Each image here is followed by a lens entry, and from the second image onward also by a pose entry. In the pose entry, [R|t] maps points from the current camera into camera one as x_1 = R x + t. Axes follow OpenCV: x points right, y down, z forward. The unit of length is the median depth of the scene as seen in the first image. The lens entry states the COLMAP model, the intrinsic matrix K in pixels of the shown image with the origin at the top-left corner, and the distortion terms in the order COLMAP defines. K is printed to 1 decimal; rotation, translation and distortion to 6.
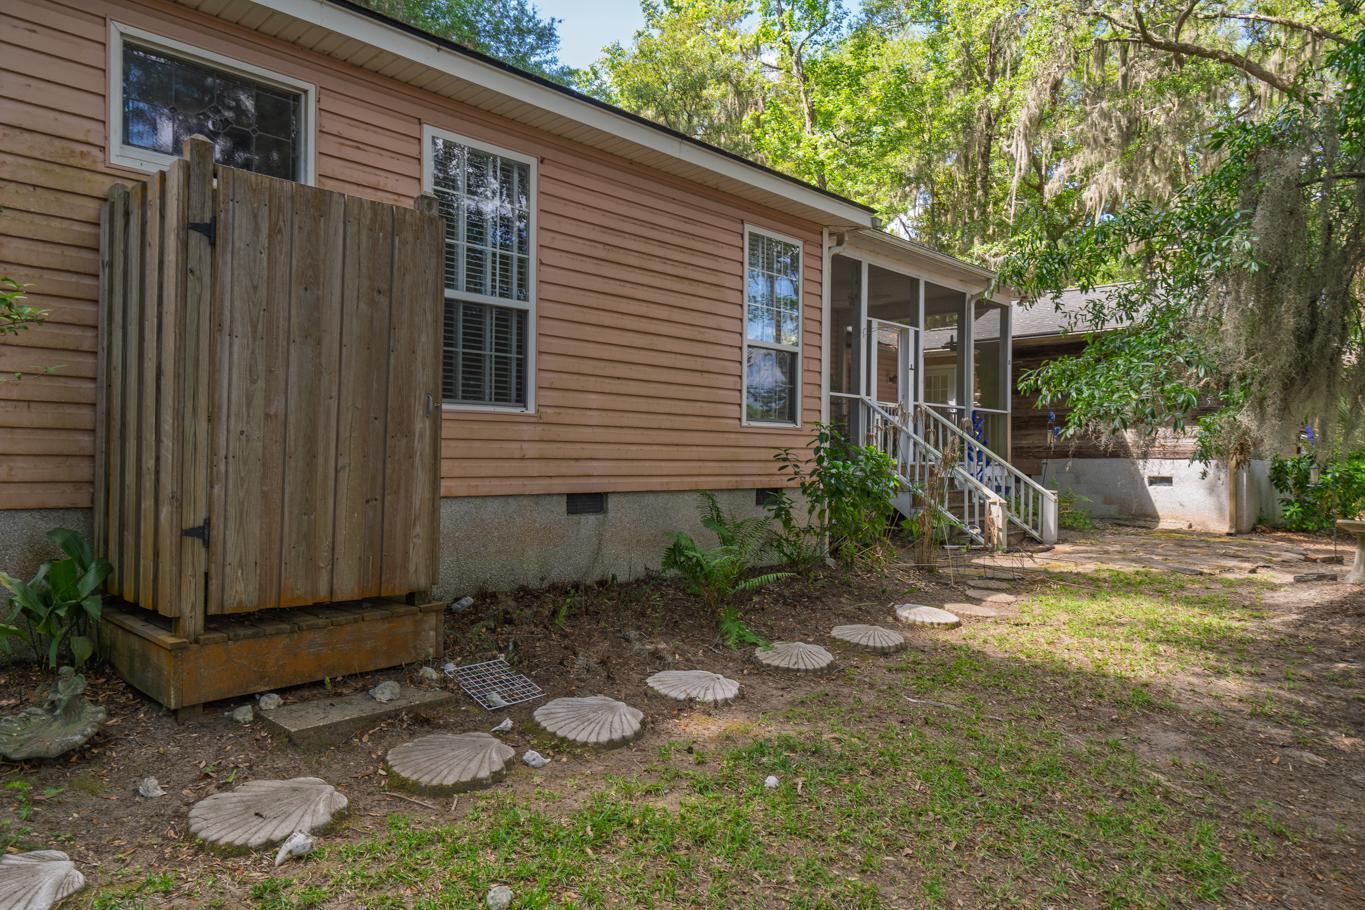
lens RADIAL K [[909.1, 0, 679.9], [0, 909.1, 453.3], [0, 0, 1]] dist [0.032475, 0.001482]
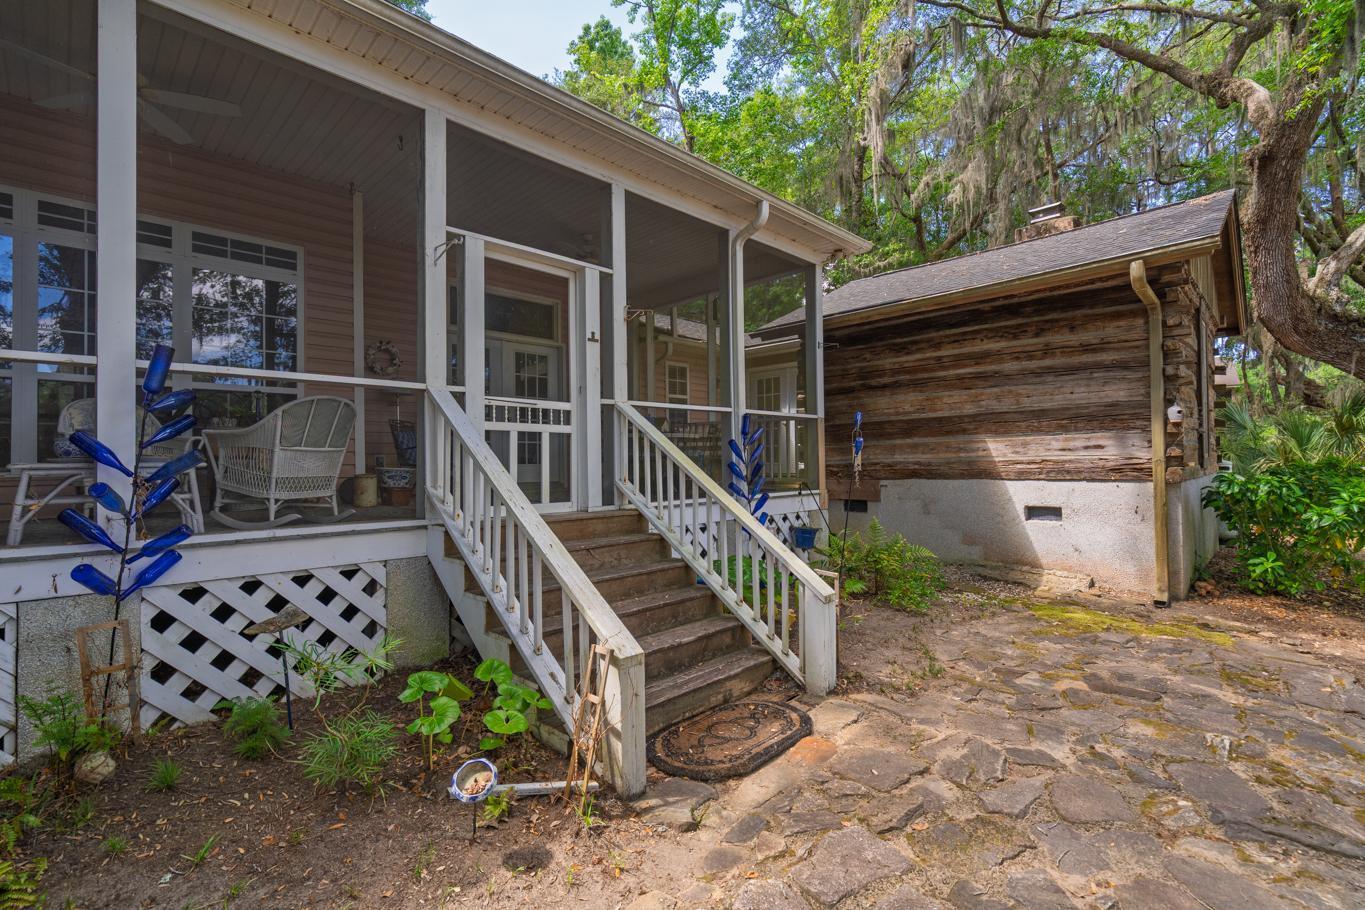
lens RADIAL K [[625.8, 0, 686.2], [0, 625.8, 451.6], [0, 0, 1]] dist [0.016591, 0.000451]
pose [[0.999421, -0.026468, -0.021400, 0.275639], [0.026232, 0.999593, -0.011246, -0.016254], [0.021689, 0.010678, 0.999708, 0.537039]]
